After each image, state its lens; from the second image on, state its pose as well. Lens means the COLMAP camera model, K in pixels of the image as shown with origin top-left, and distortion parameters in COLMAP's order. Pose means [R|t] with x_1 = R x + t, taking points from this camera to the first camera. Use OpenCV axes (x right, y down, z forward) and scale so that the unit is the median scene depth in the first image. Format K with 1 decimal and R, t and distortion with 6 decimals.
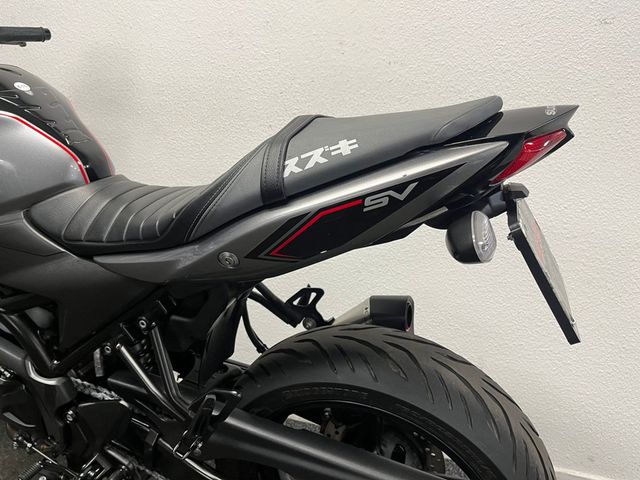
lens RADIAL K [[482.7, 0, 320.0], [0, 482.7, 240.0], [0, 0, 1]] dist [0.080463, -0.103247]
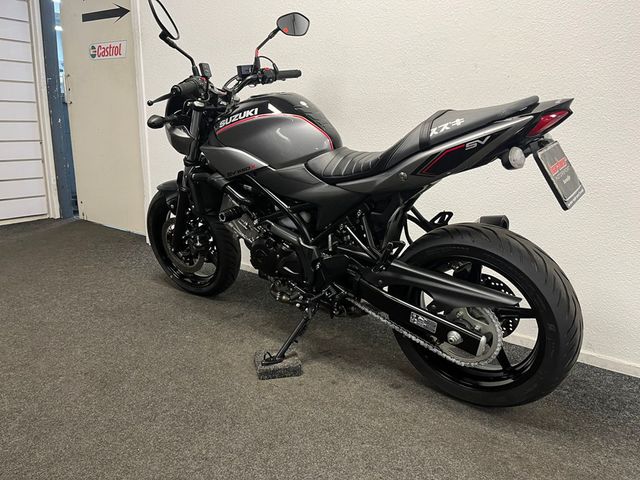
lens RADIAL K [[482.7, 0, 320.0], [0, 482.7, 240.0], [0, 0, 1]] dist [0.080463, -0.103247]
pose [[0.950410, 0.041703, -0.308191, 0.124784], [-0.047339, 0.998820, -0.010831, 0.318836], [0.307376, 0.024883, 0.951263, -1.037385]]
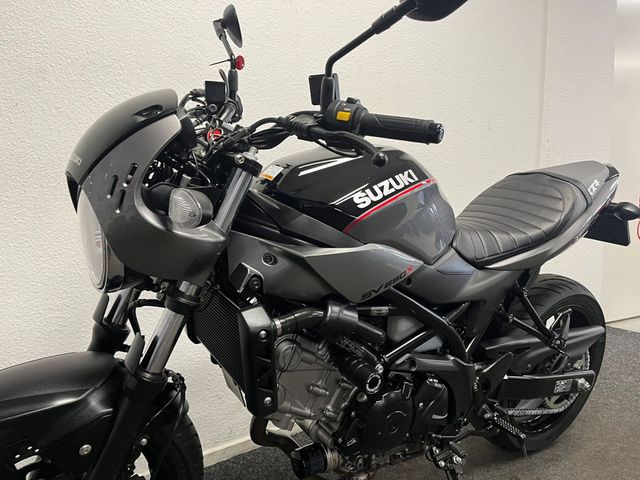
lens RADIAL K [[482.7, 0, 320.0], [0, 482.7, 240.0], [0, 0, 1]] dist [0.080463, -0.103247]
pose [[0.588692, -0.157840, 0.792798, -2.133300], [0.228014, 0.973350, 0.024474, -0.220418], [-0.775533, 0.166362, 0.608993, 0.471538]]
